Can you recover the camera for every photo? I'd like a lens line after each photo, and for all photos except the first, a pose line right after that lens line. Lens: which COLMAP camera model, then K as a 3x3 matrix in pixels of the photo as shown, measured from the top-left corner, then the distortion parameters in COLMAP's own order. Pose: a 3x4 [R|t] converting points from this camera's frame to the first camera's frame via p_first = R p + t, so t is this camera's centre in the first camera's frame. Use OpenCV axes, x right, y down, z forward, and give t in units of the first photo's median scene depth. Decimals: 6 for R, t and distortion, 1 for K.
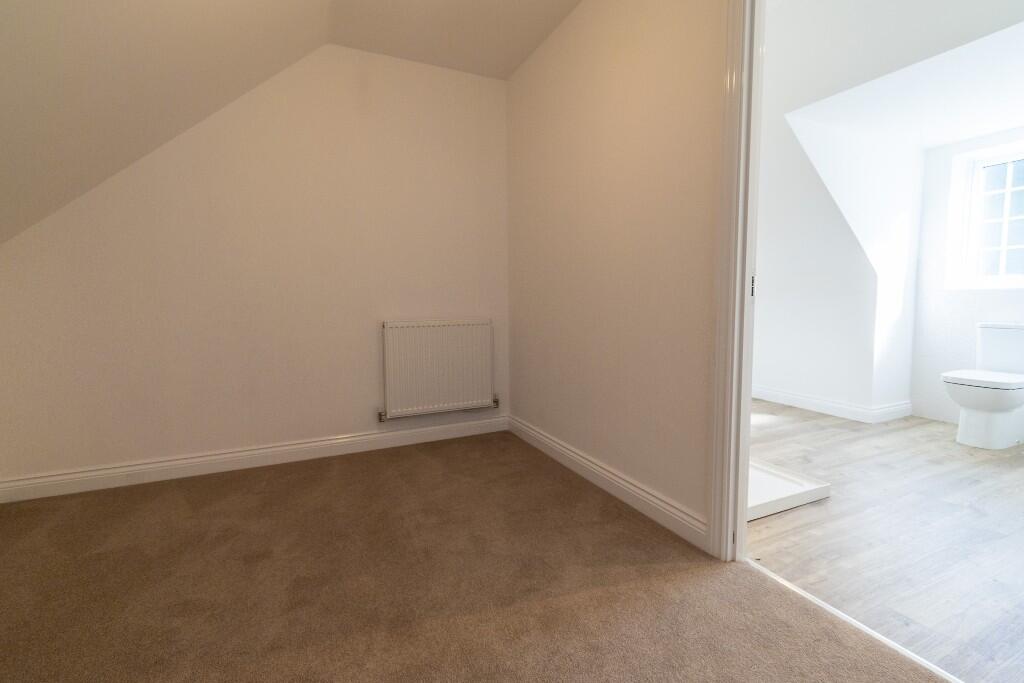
lens RADIAL K [[455.1, 0, 510.8], [0, 455.1, 333.3], [0, 0, 1]] dist [0.001047, 0.000105]
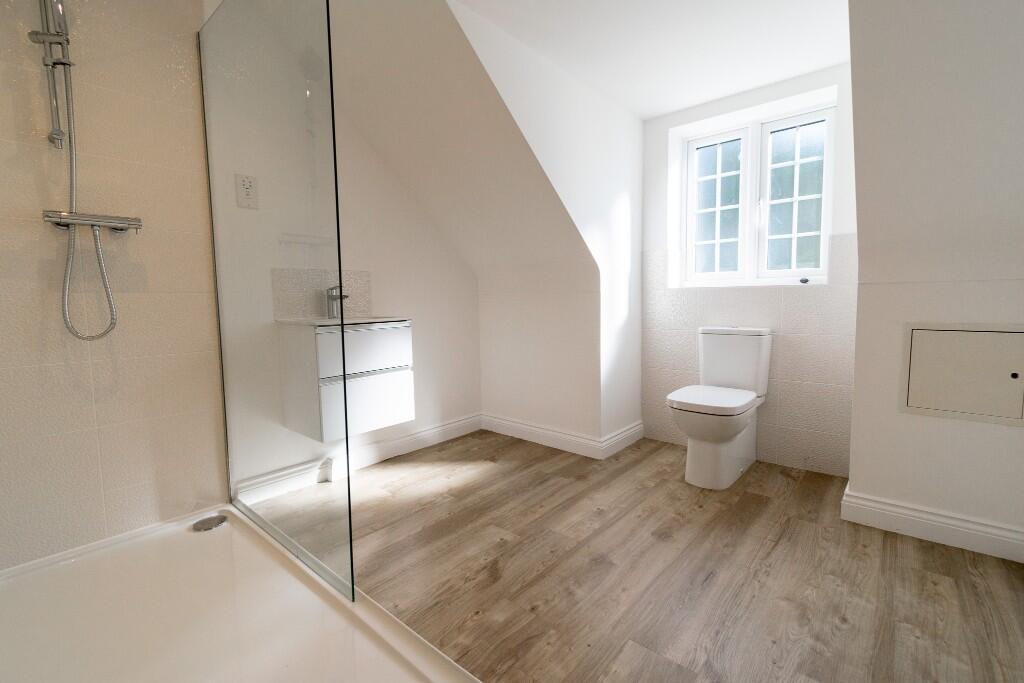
lens RADIAL K [[455.1, 0, 510.8], [0, 455.1, 333.3], [0, 0, 1]] dist [0.001047, 0.000105]
pose [[0.916149, -0.039600, 0.398878, 0.372357], [0.041733, 0.999123, 0.003339, -0.029471], [-0.398660, 0.013587, 0.916998, 0.369915]]
